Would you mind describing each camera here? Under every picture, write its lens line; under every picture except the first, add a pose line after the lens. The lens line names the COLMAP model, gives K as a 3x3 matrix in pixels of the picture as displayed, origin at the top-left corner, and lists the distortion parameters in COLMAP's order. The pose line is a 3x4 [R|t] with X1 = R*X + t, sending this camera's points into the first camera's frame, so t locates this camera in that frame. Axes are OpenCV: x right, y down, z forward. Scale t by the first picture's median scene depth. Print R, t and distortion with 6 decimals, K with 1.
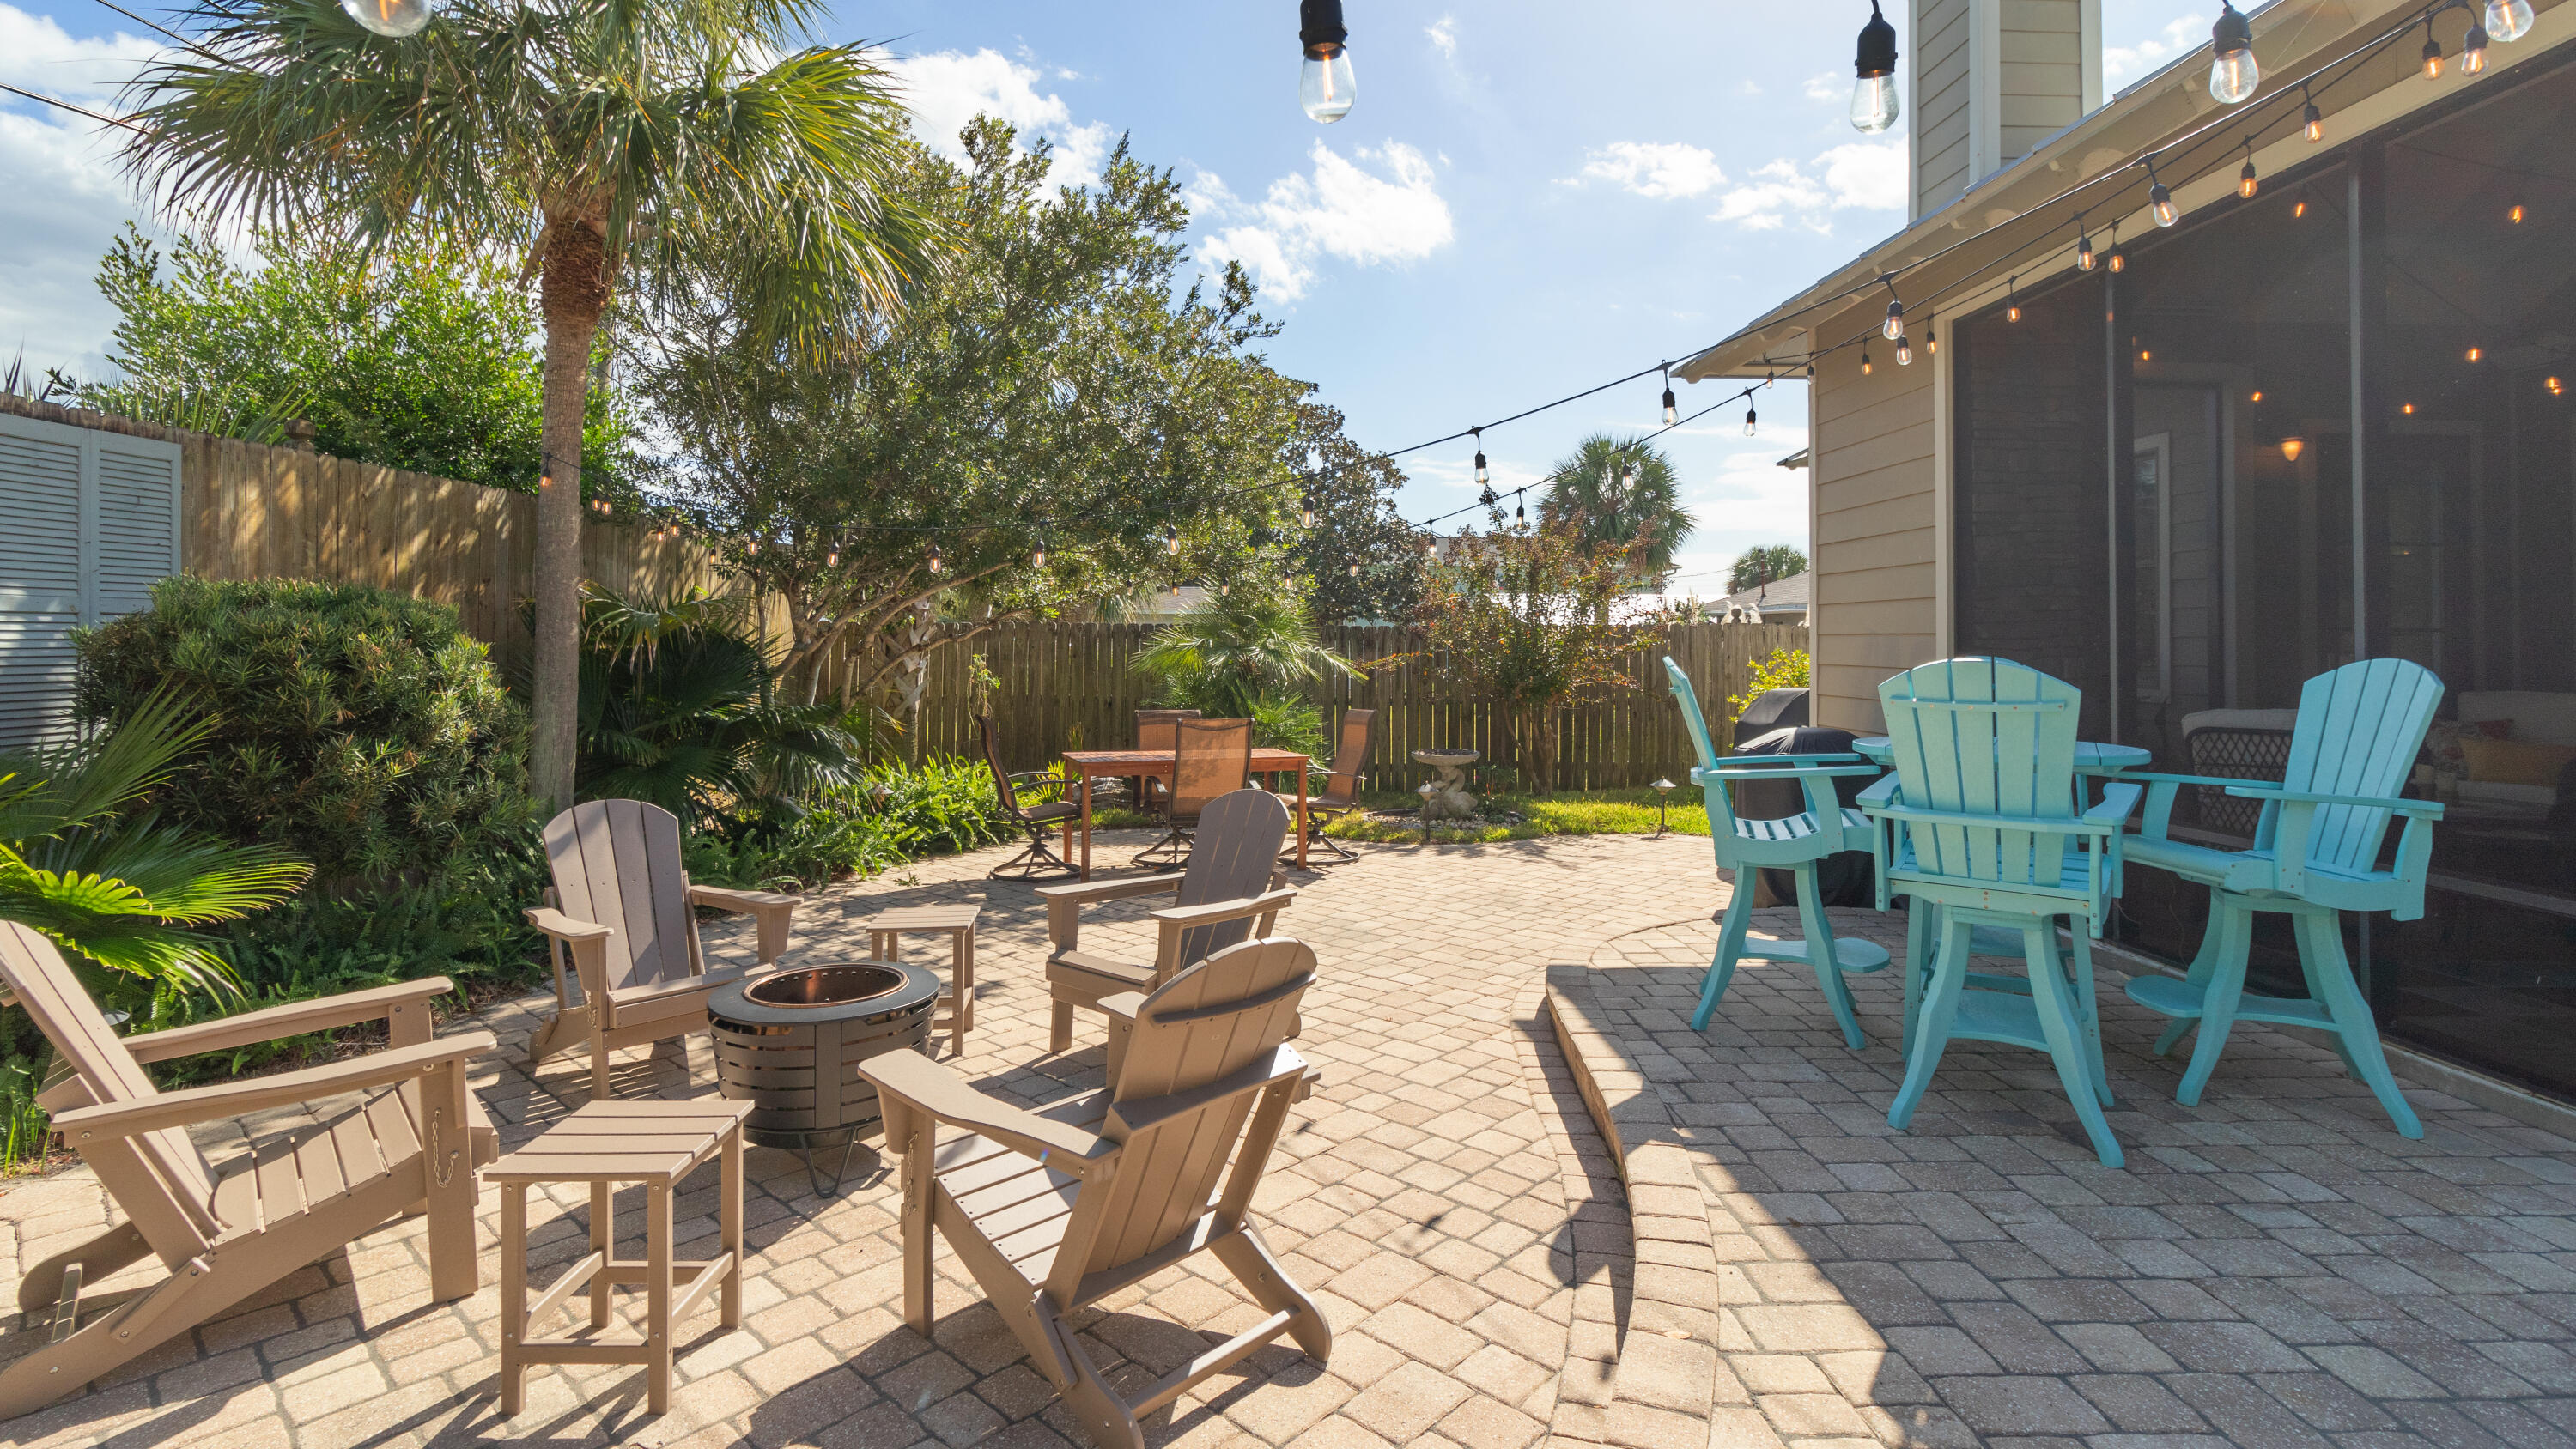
lens RADIAL K [[1227.5, 0, 1313.5], [0, 1227.5, 630.8], [0, 0, 1]] dist [0.001785, 0.000407]
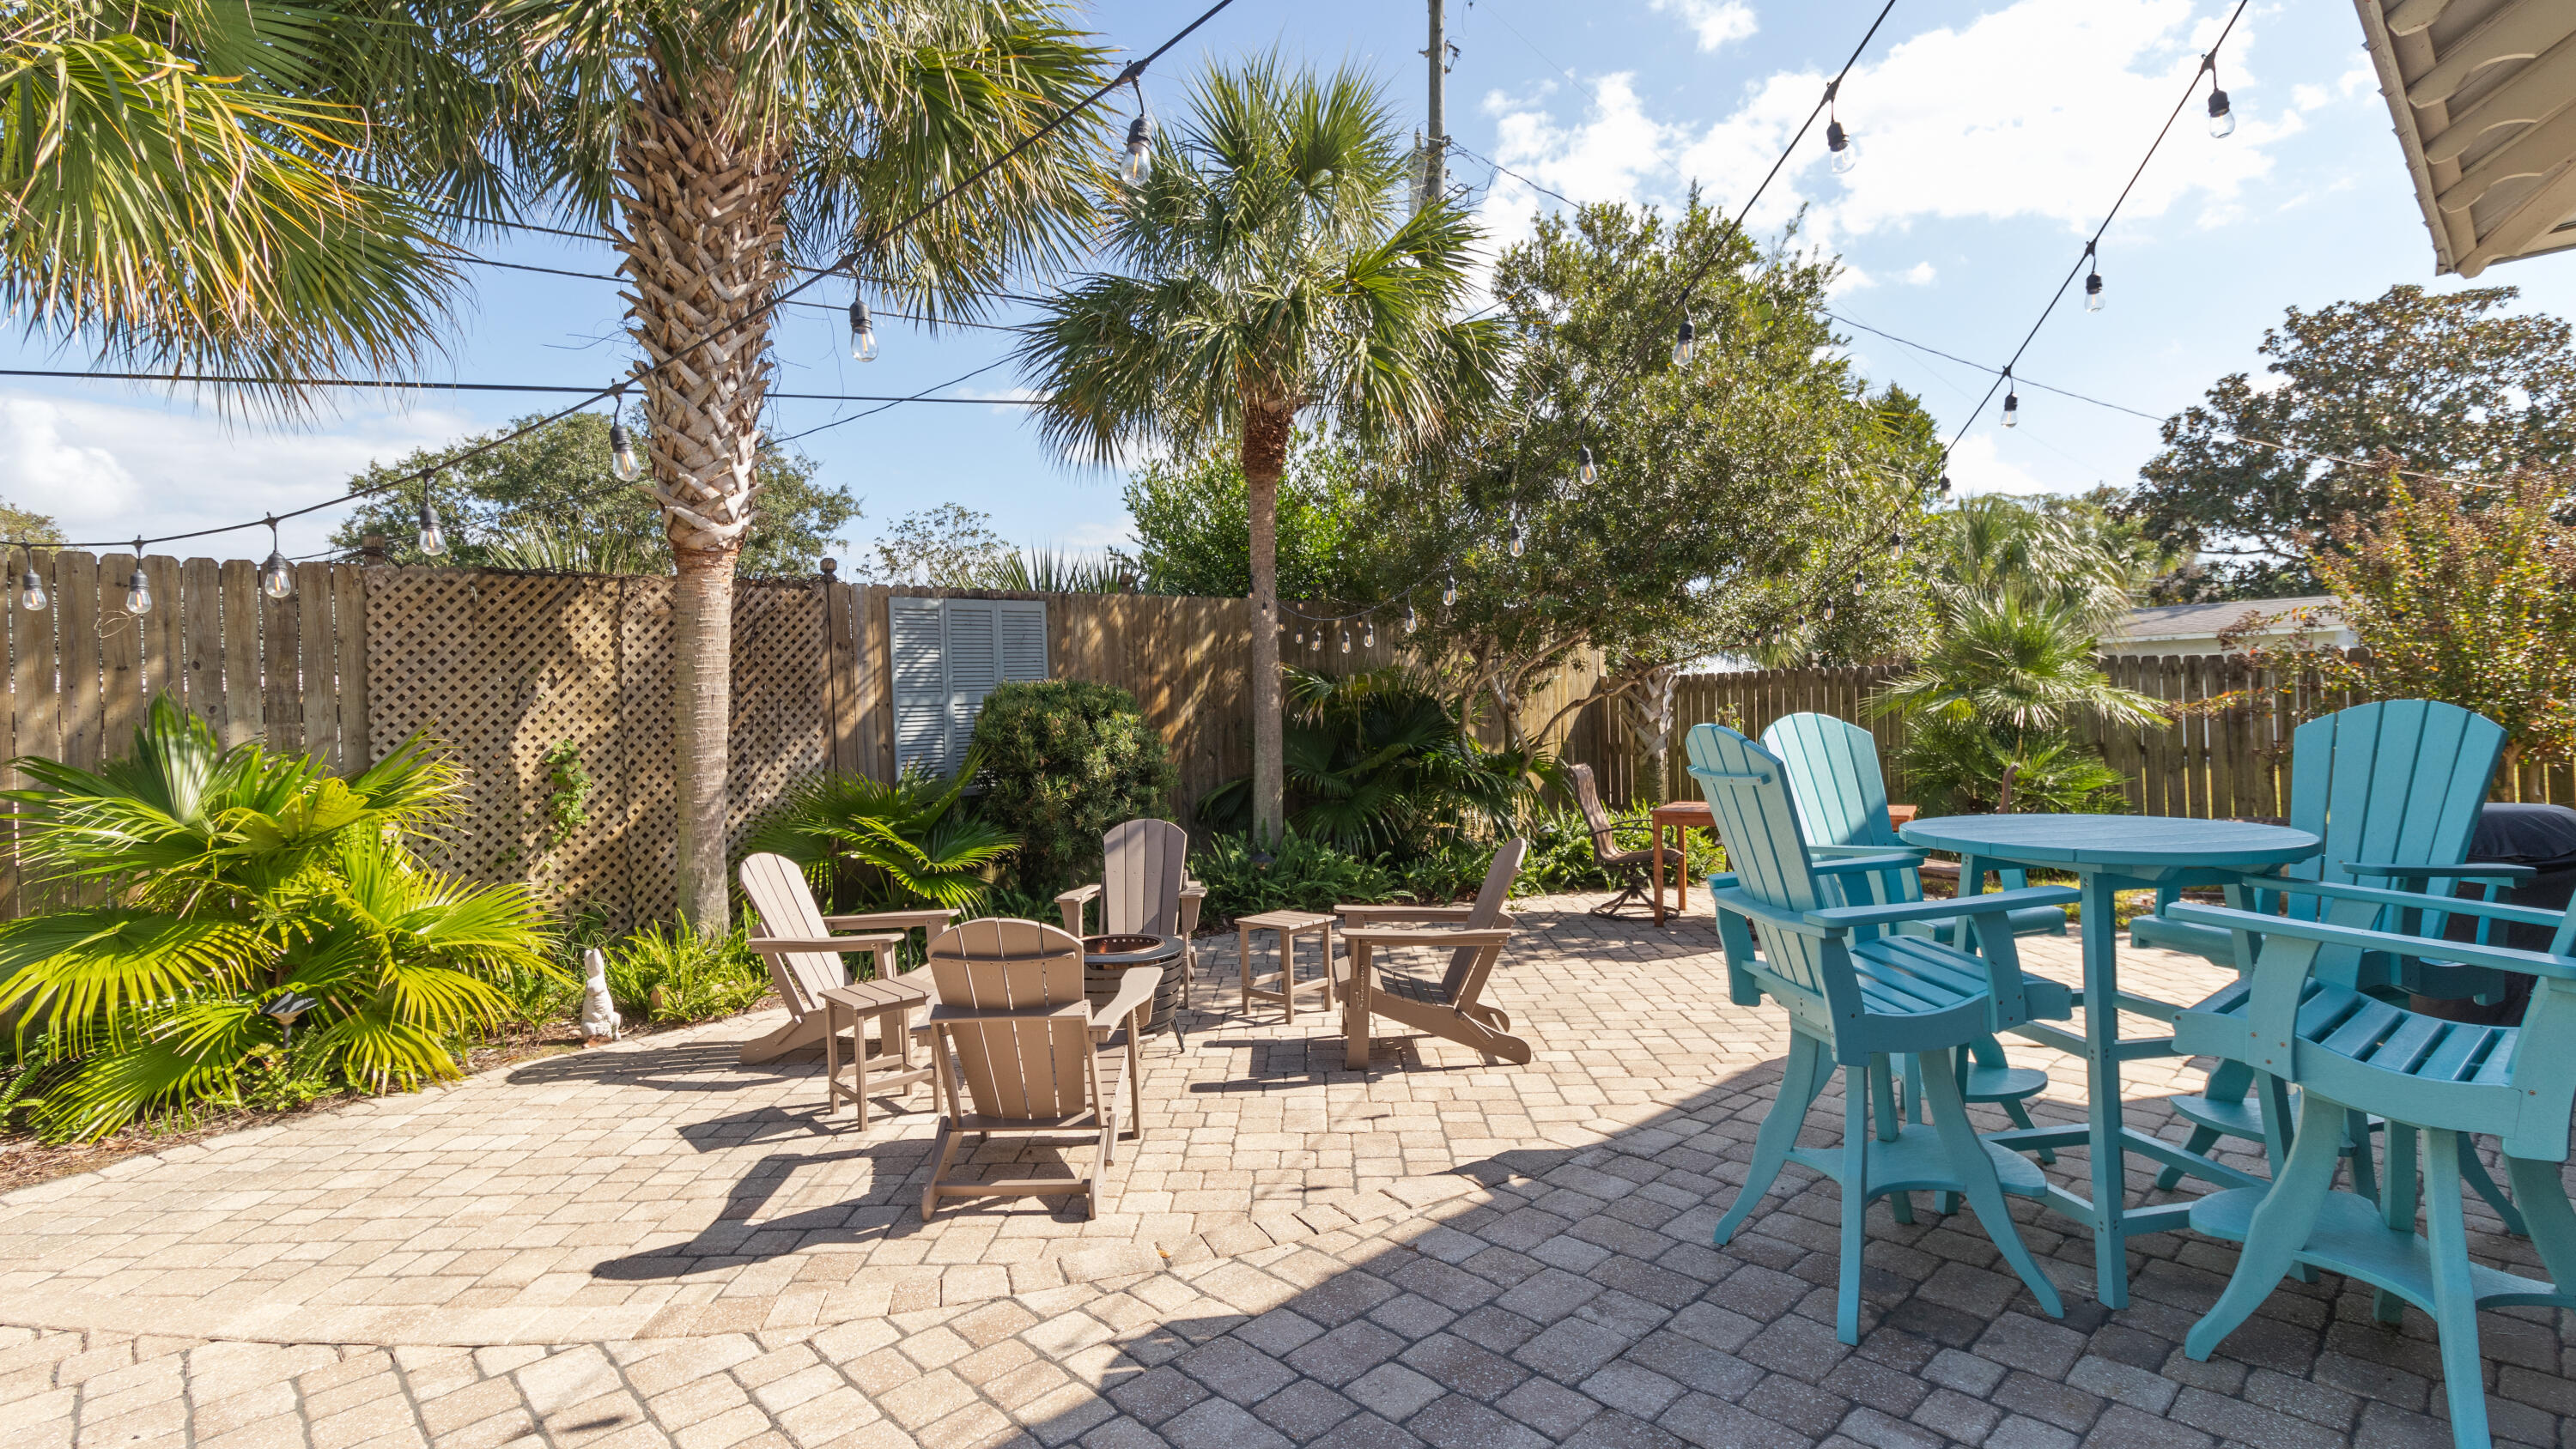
lens RADIAL K [[1243.1, 0, 1288.0], [0, 1243.1, 724.5], [0, 0, 1]] dist [0.001272, 0.000727]
pose [[0.657612, -0.010012, -0.753290, 0.671882], [0.041456, 0.998878, 0.022915, -0.006603], [0.752215, -0.046298, 0.657289, 0.124351]]
